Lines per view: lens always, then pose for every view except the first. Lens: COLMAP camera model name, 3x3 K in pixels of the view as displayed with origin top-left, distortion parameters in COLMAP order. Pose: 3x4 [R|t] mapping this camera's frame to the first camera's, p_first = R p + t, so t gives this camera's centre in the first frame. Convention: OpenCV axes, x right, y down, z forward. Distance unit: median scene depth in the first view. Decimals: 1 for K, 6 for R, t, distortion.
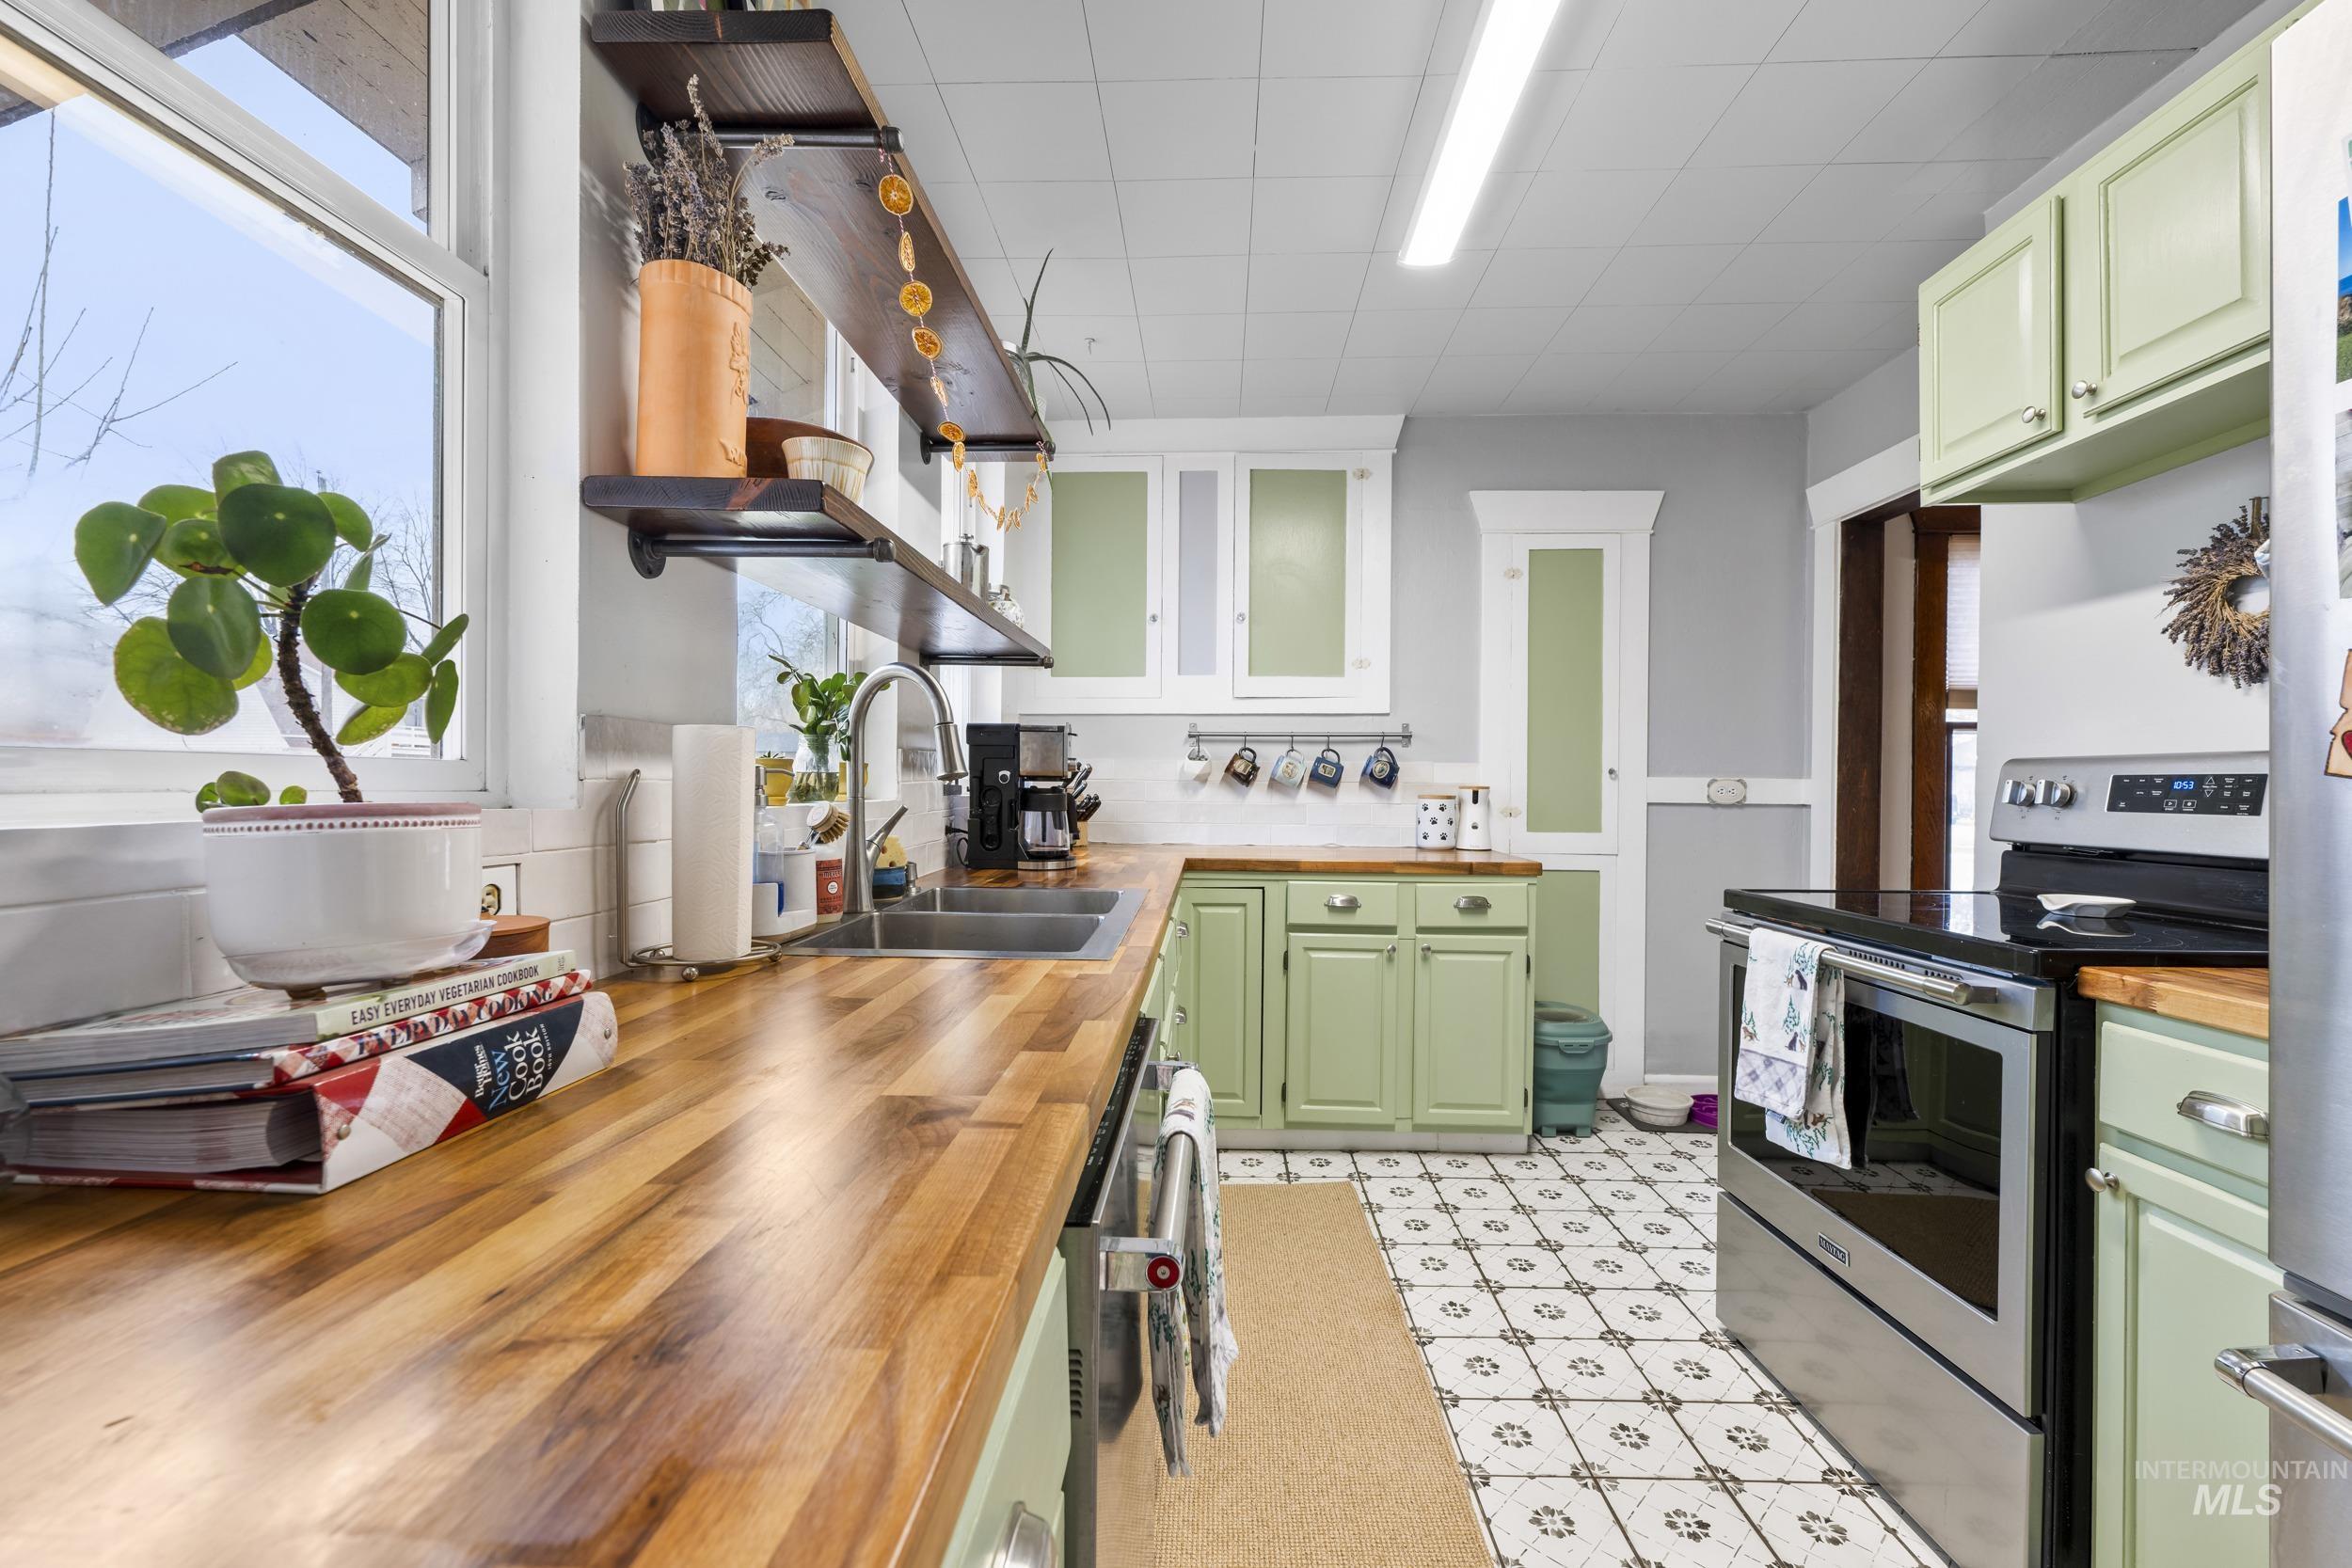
lens RADIAL K [[988.6, 0, 1173.7], [0, 988.6, 791.8], [0, 0, 1]] dist [0.011359, 0.000049]
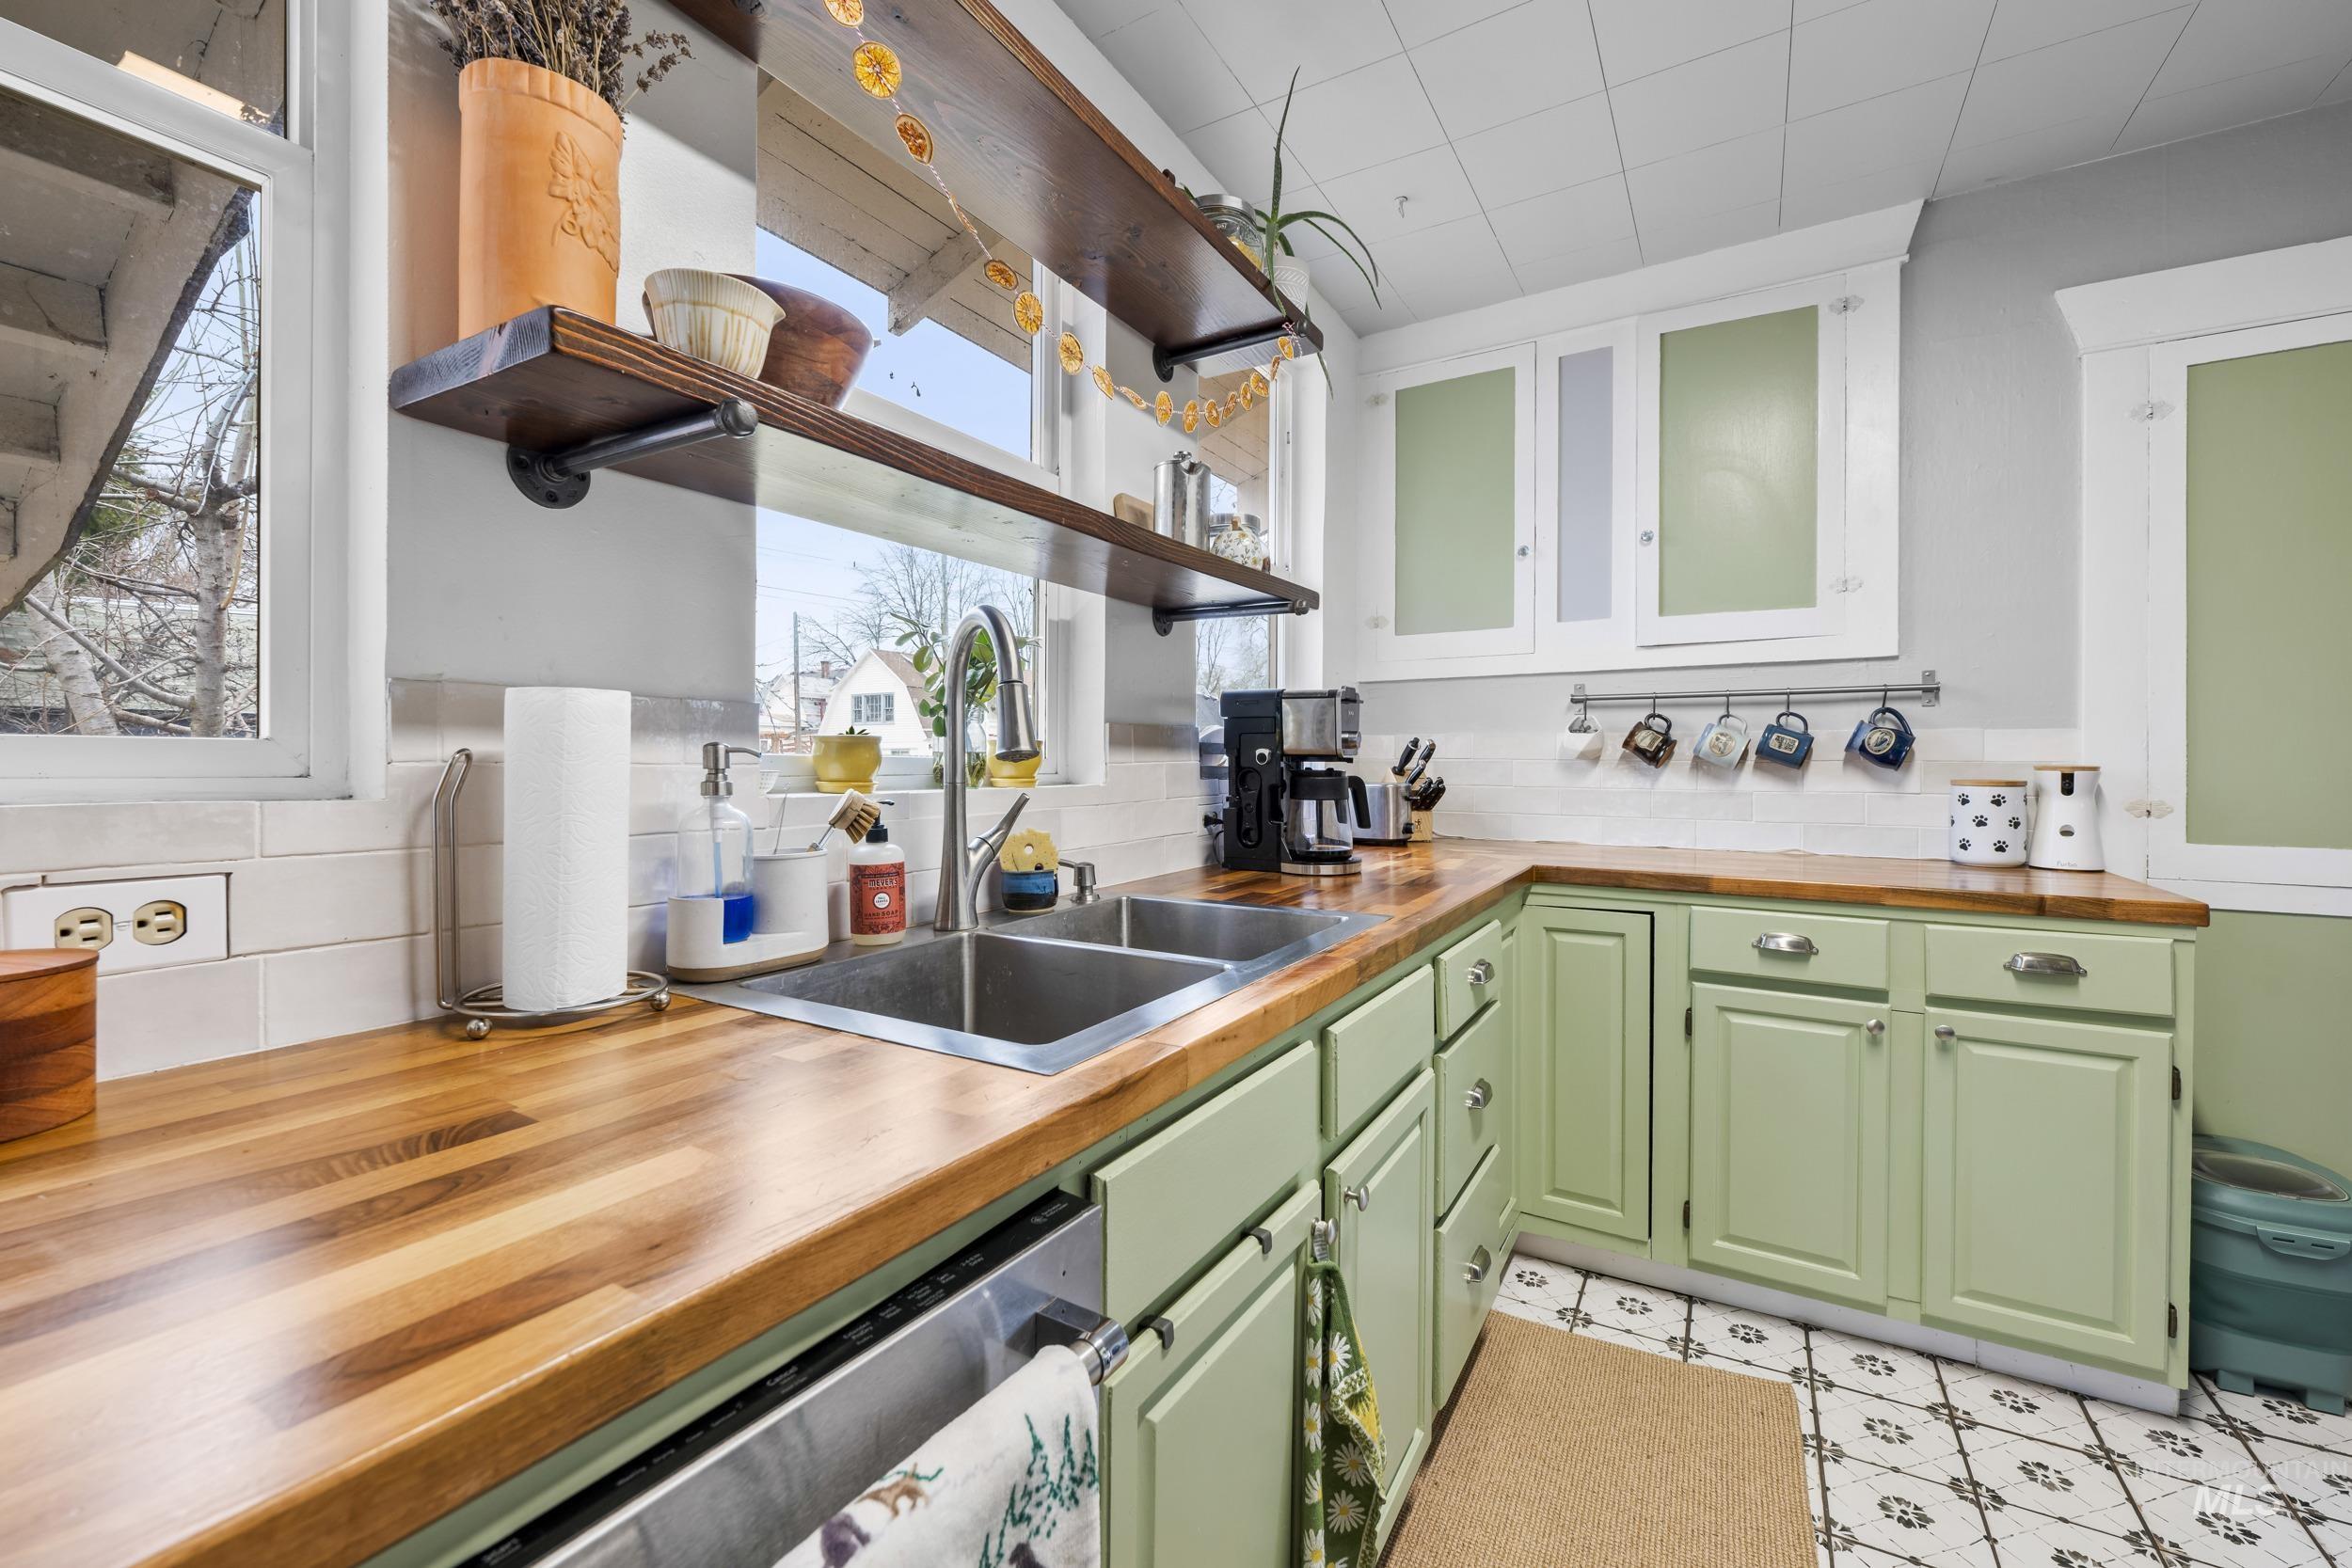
lens RADIAL K [[952.3, 0, 1181.0], [0, 952.3, 763.8], [0, 0, 1]] dist [0.000621, 0.000053]
pose [[0.878471, -0.004020, -0.477779, 0.119558], [-0.000186, 0.999962, -0.008756, -0.001960], [0.477796, 0.007781, 0.878437, 0.251830]]
